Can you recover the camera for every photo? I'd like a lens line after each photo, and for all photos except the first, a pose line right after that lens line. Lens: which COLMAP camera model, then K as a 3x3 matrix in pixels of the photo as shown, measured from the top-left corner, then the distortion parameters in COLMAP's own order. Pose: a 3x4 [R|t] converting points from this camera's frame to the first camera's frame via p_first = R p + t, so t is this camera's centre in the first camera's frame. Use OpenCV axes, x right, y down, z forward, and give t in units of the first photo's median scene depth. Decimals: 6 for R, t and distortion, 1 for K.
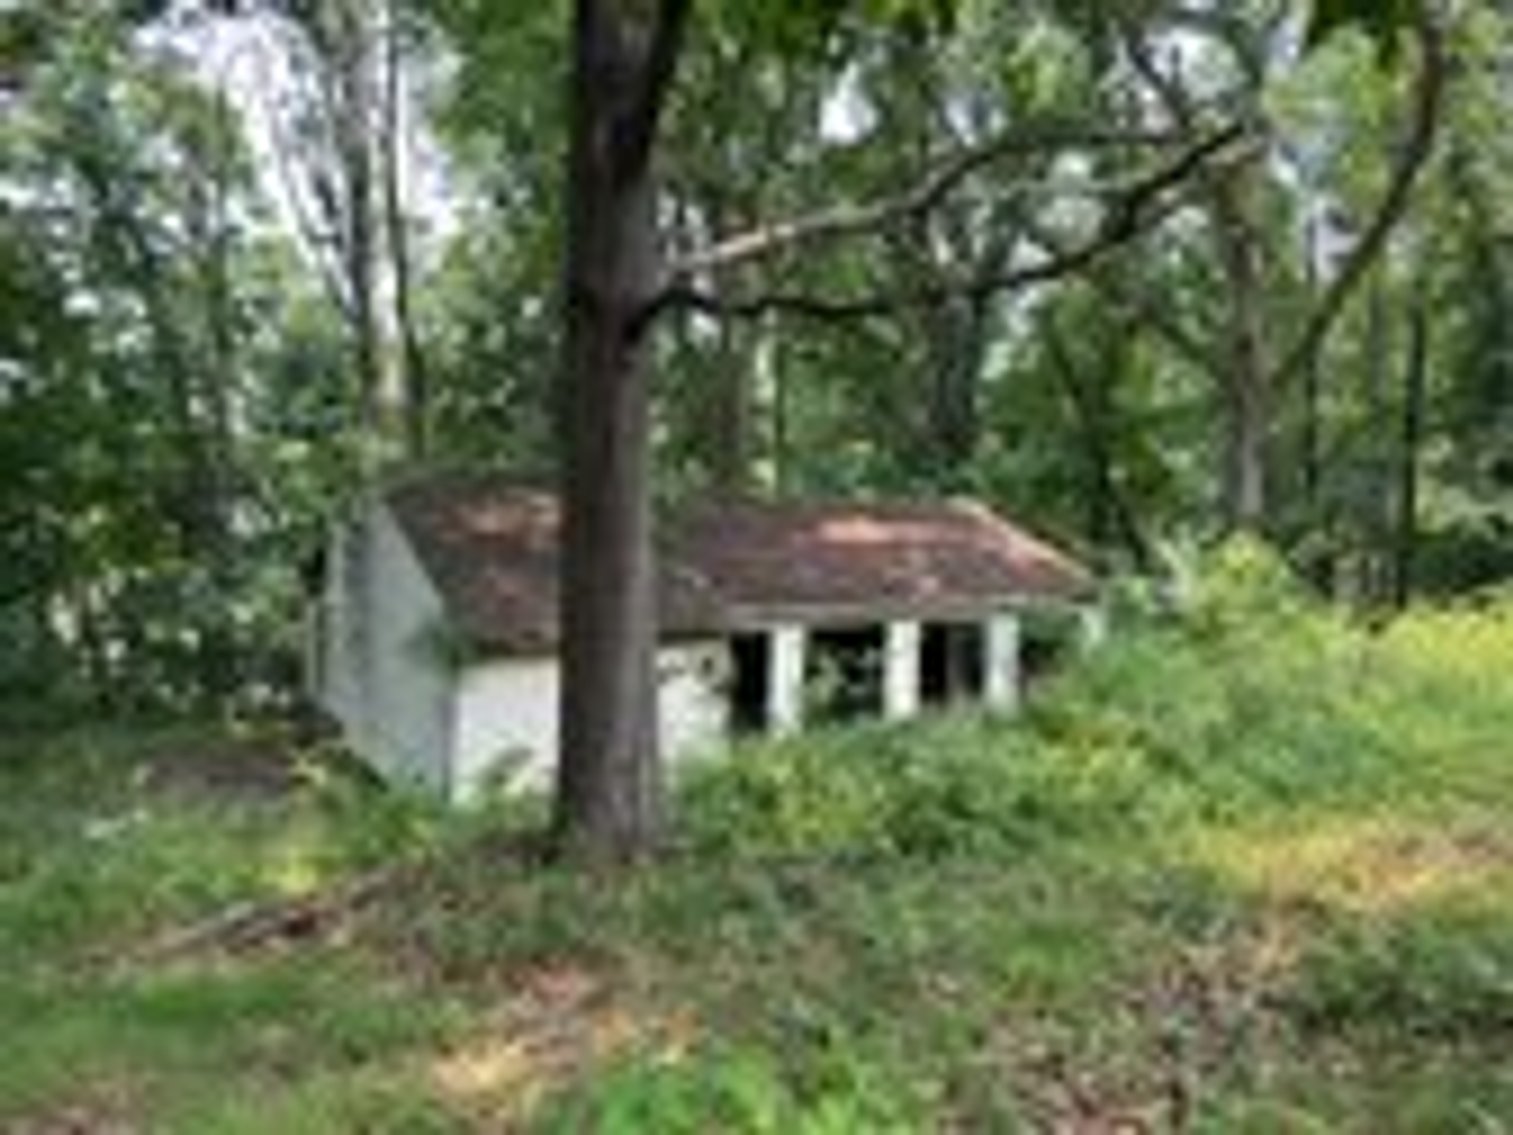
lens RADIAL K [[1066.3, 0, 756.5], [0, 1066.3, 567.5], [0, 0, 1]] dist [-0.002898, -0.000304]
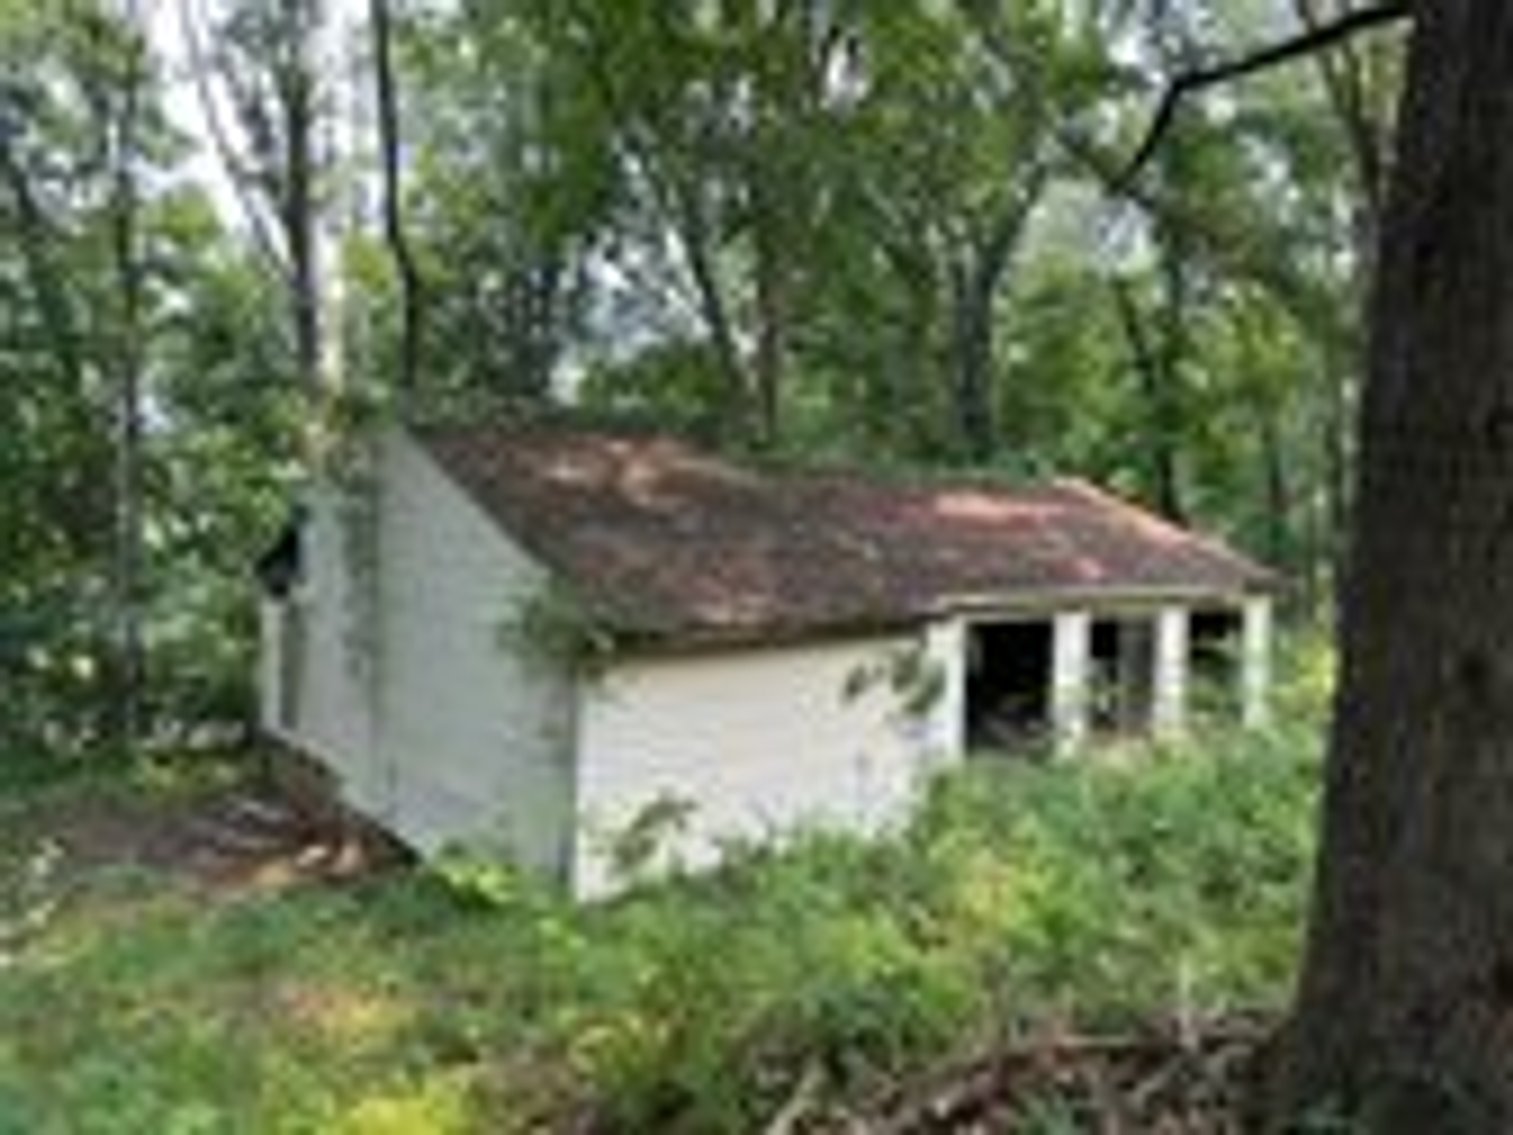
lens RADIAL K [[1048.2, 0, 757.2], [0, 1048.2, 584.1], [0, 0, 1]] dist [0.053071, -0.061689]
pose [[0.996081, -0.012904, 0.087503, -0.117451], [0.013909, 0.999844, -0.010883, 0.025357], [-0.087349, 0.012058, 0.996105, 0.190005]]
